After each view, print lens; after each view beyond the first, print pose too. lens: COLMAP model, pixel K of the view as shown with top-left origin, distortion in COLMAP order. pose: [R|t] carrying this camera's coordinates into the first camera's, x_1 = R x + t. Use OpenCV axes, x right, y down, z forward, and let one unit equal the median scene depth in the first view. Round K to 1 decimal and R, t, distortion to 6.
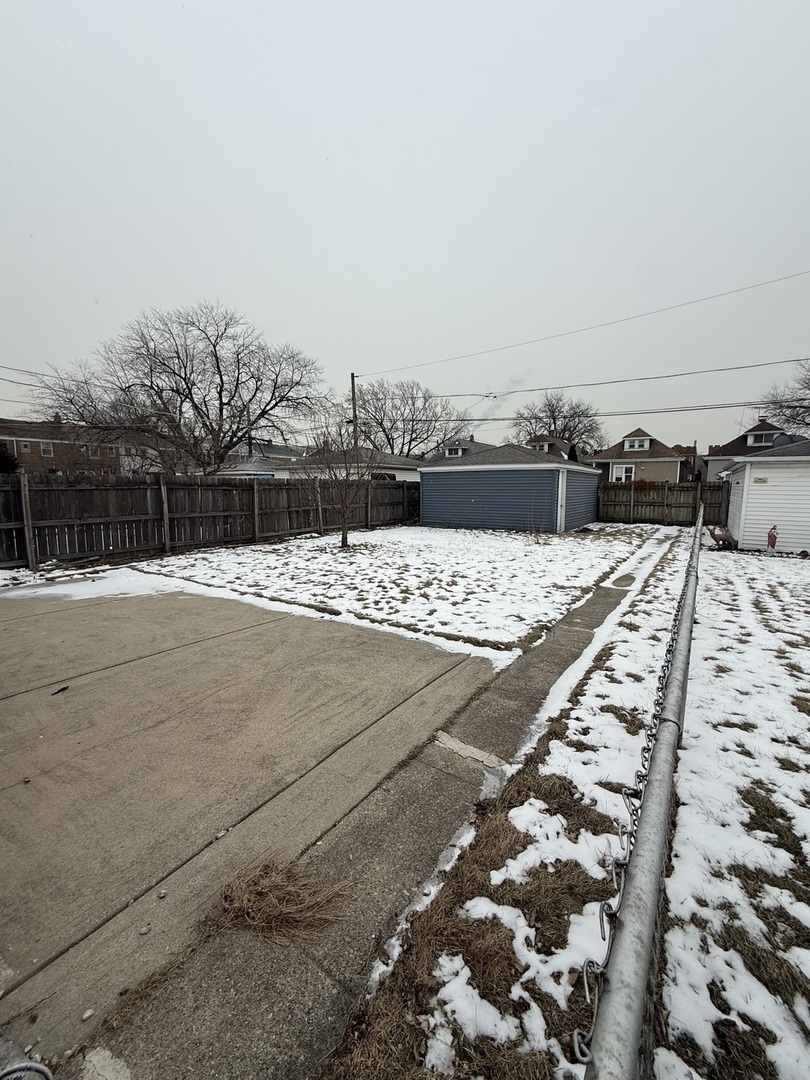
lens RADIAL K [[432.4, 0, 403.4], [0, 432.4, 538.9], [0, 0, 1]] dist [0.001302, 0.000187]
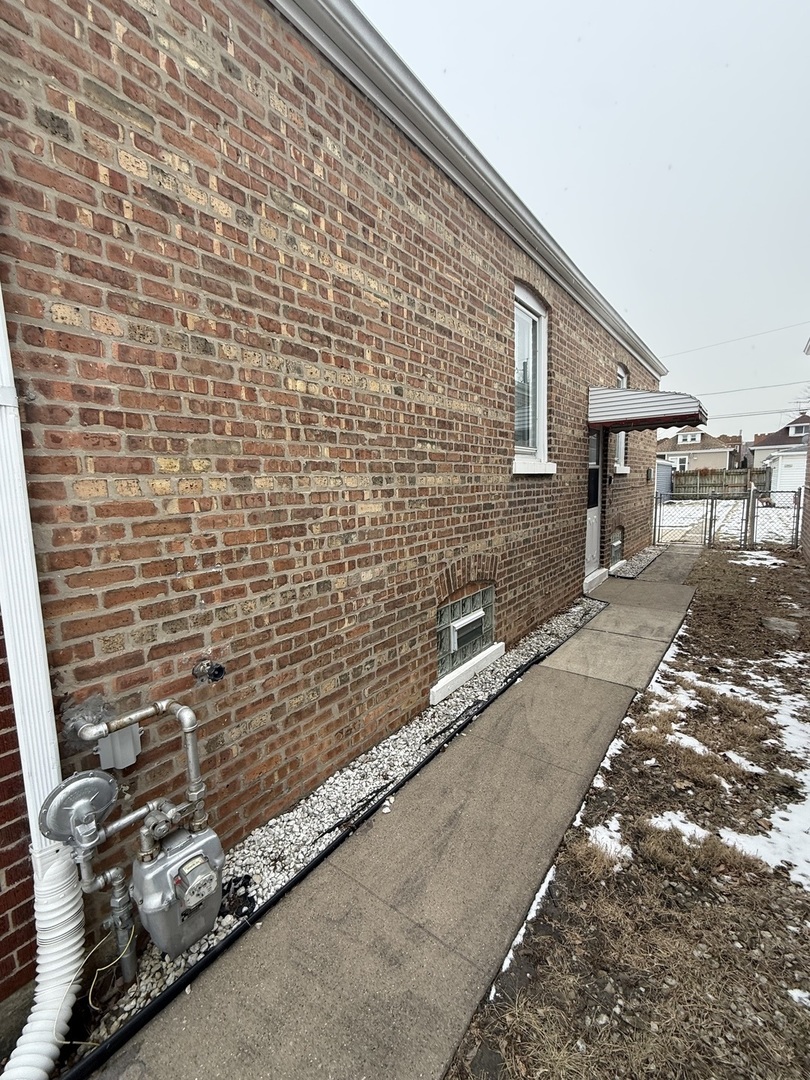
lens RADIAL K [[432.4, 0, 407.0], [0, 432.4, 536.3], [0, 0, 1]] dist [0.001302, 0.000187]
pose [[0.997594, -0.025186, -0.064583, -0.166241], [0.025095, 0.999683, -0.002221, 0.031738], [0.064619, 0.000595, 0.997910, -0.233332]]
